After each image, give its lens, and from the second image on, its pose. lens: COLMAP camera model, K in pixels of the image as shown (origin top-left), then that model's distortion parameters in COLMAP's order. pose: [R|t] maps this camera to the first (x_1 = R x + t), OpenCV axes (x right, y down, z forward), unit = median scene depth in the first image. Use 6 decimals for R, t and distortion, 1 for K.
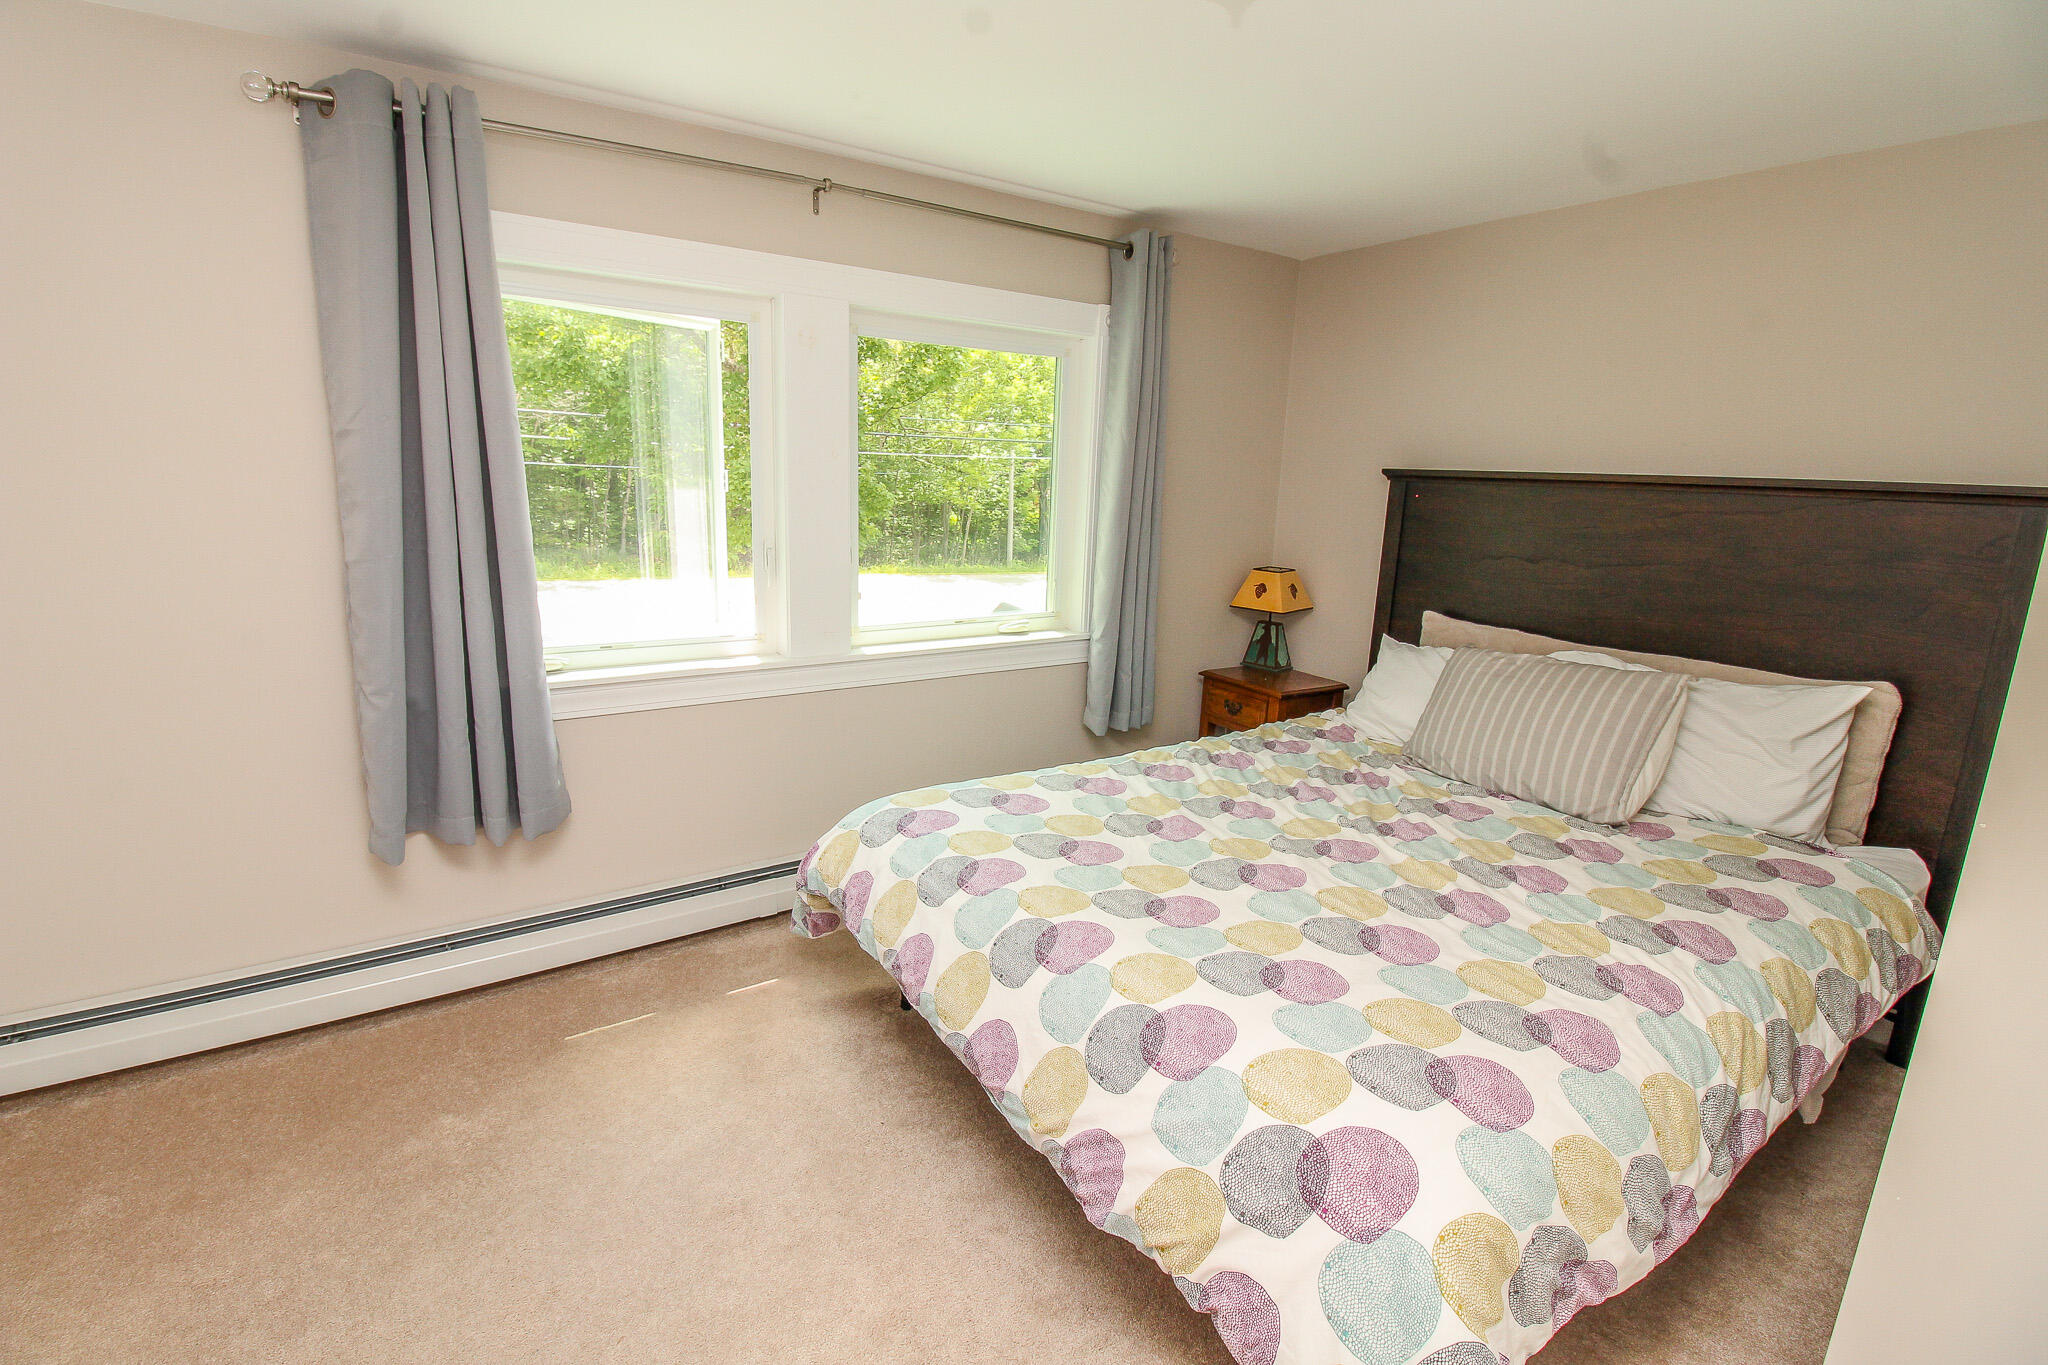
lens RADIAL K [[943.7, 0, 993.1], [0, 943.7, 679.0], [0, 0, 1]] dist [-0.000836, -0.008974]
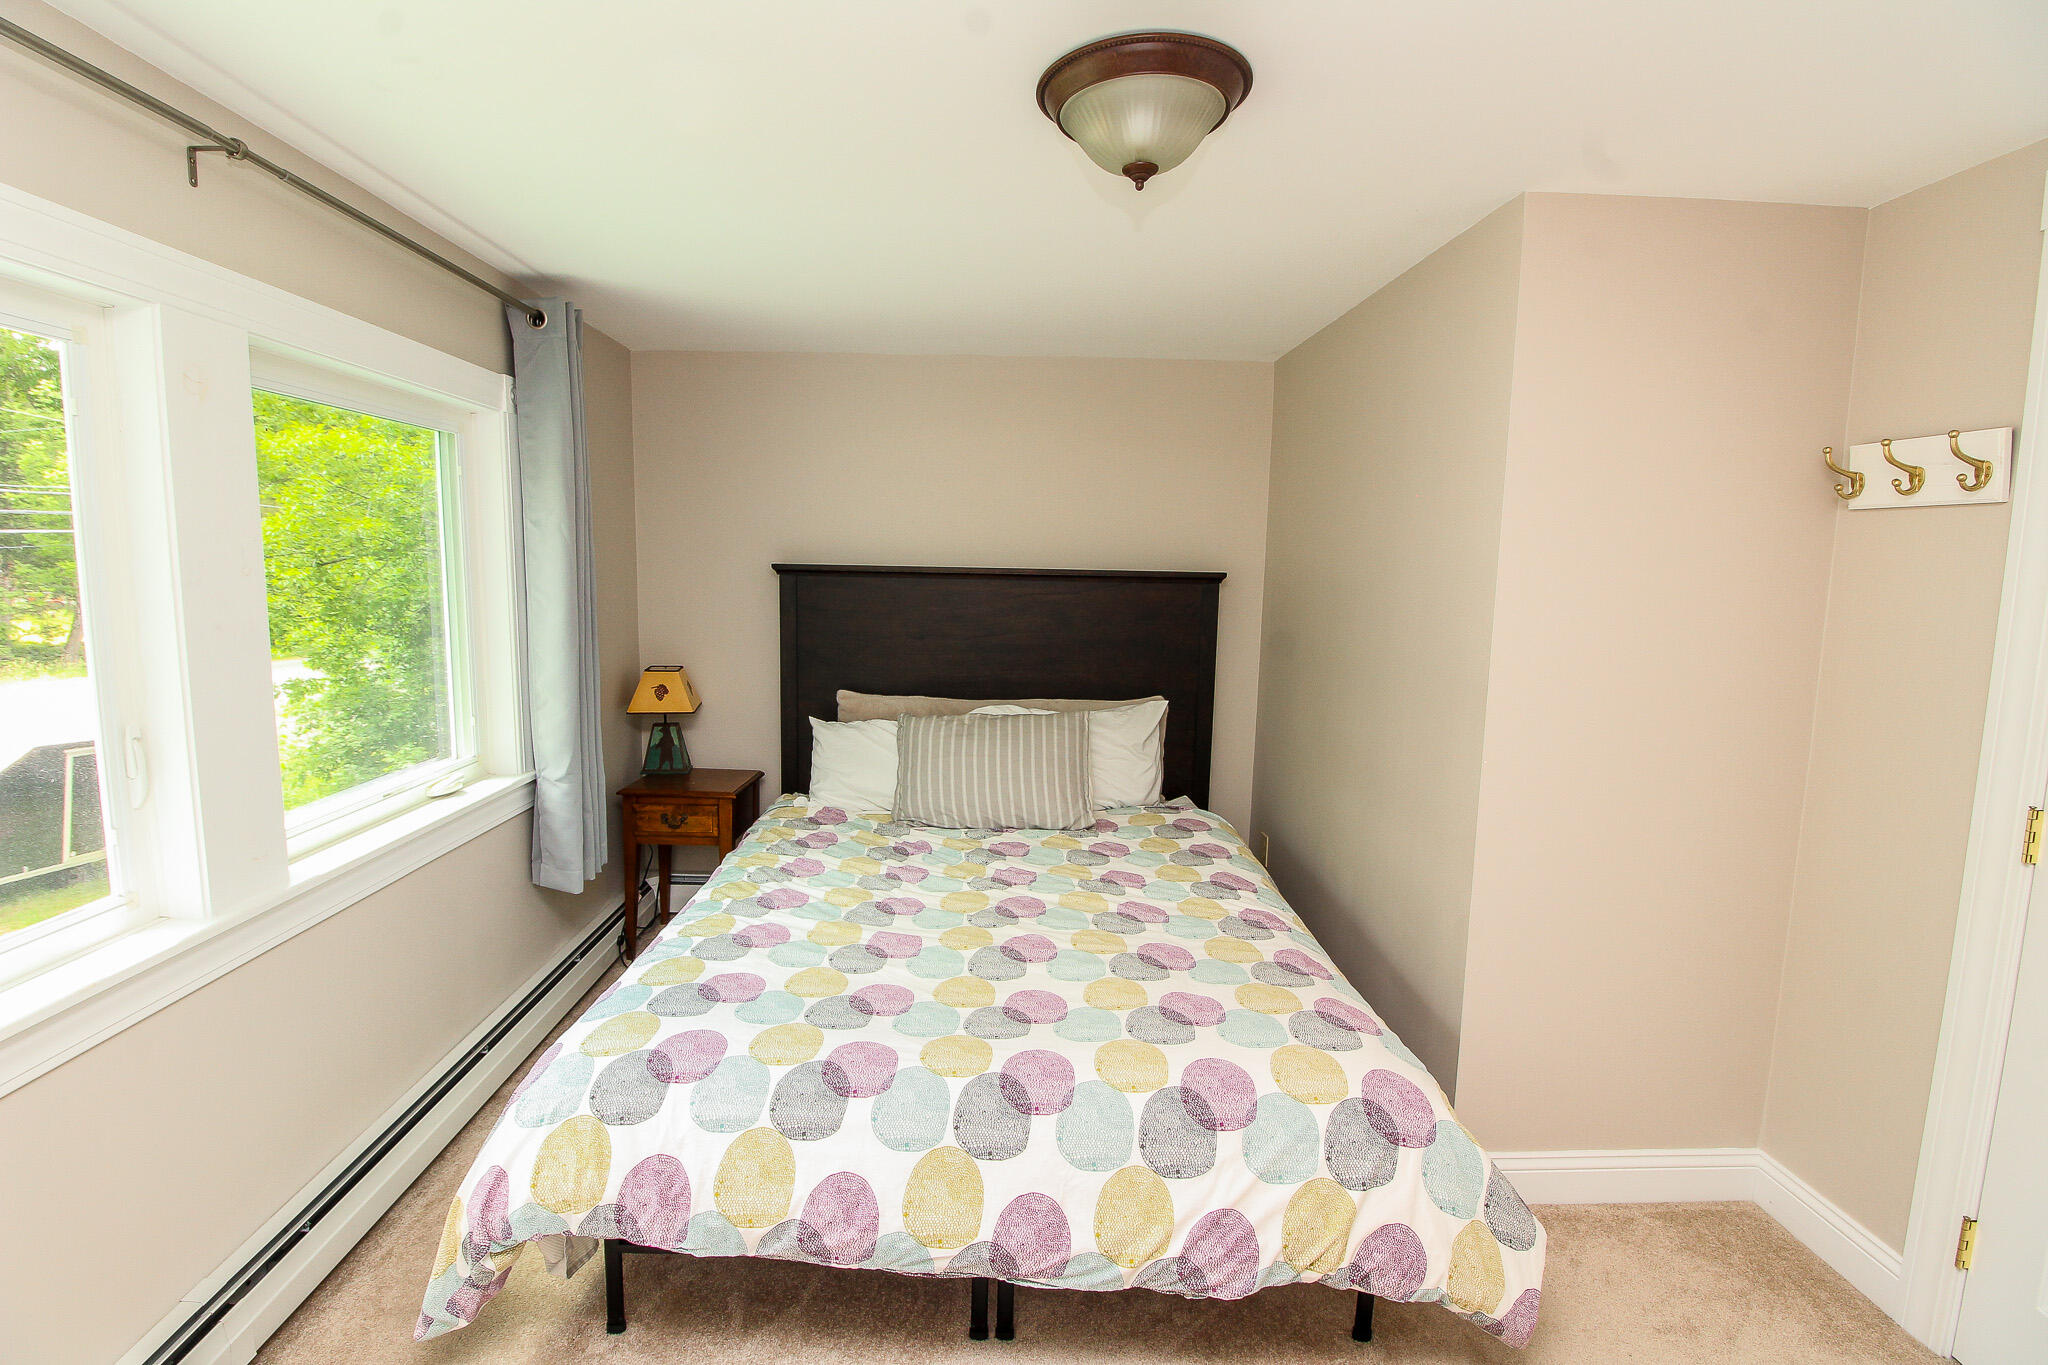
lens RADIAL K [[943.7, 0, 993.1], [0, 943.7, 679.0], [0, 0, 1]] dist [-0.000836, -0.008974]
pose [[0.542724, -0.123919, 0.830720, -0.501792], [0.181026, 0.983069, 0.028378, -0.115689], [-0.820171, 0.134980, 0.555967, 0.317996]]
